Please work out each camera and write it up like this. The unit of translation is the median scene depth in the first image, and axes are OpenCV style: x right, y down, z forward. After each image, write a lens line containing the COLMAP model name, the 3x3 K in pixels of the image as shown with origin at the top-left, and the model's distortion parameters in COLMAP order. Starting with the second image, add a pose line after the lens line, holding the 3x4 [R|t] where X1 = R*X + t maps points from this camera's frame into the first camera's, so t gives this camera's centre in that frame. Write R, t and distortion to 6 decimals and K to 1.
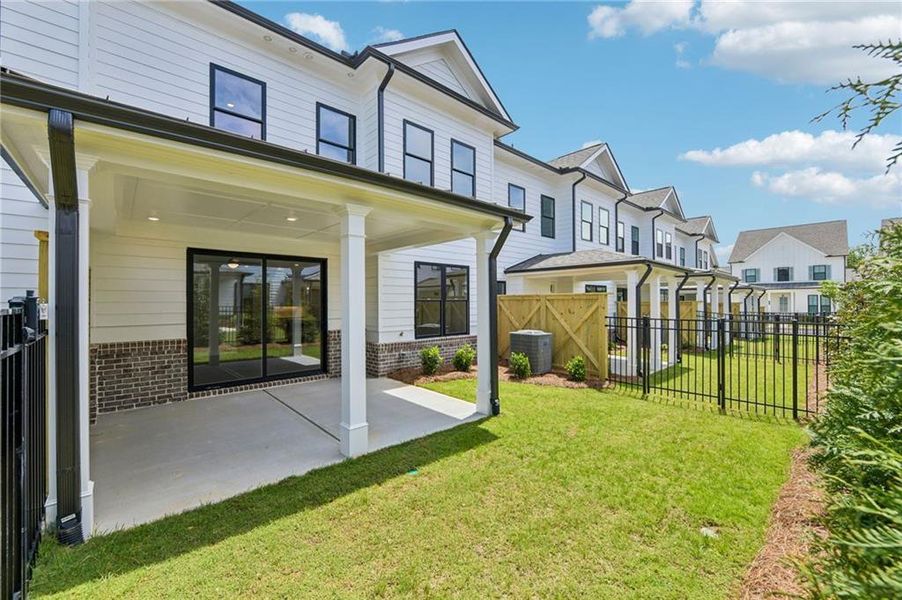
lens RADIAL K [[363.8, 0, 447.7], [0, 363.8, 298.0], [0, 0, 1]] dist [-0.008849, 0.000036]
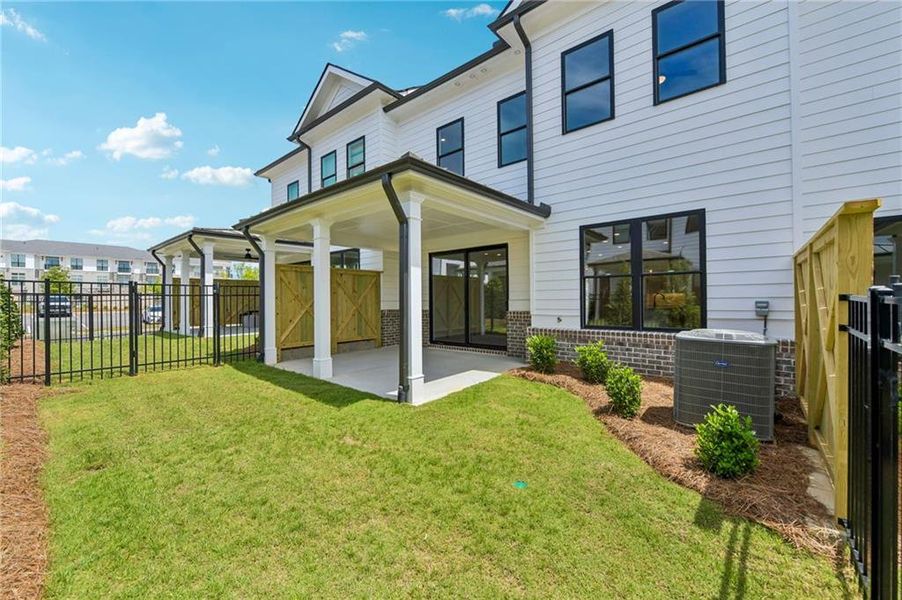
lens RADIAL K [[363.8, 0, 447.7], [0, 363.8, 298.0], [0, 0, 1]] dist [-0.008849, 0.000036]
pose [[0.128739, -0.001956, -0.991677, 0.766959], [0.025113, 0.999684, 0.001288, 0.051690], [0.991360, -0.025070, 0.128747, 0.765866]]
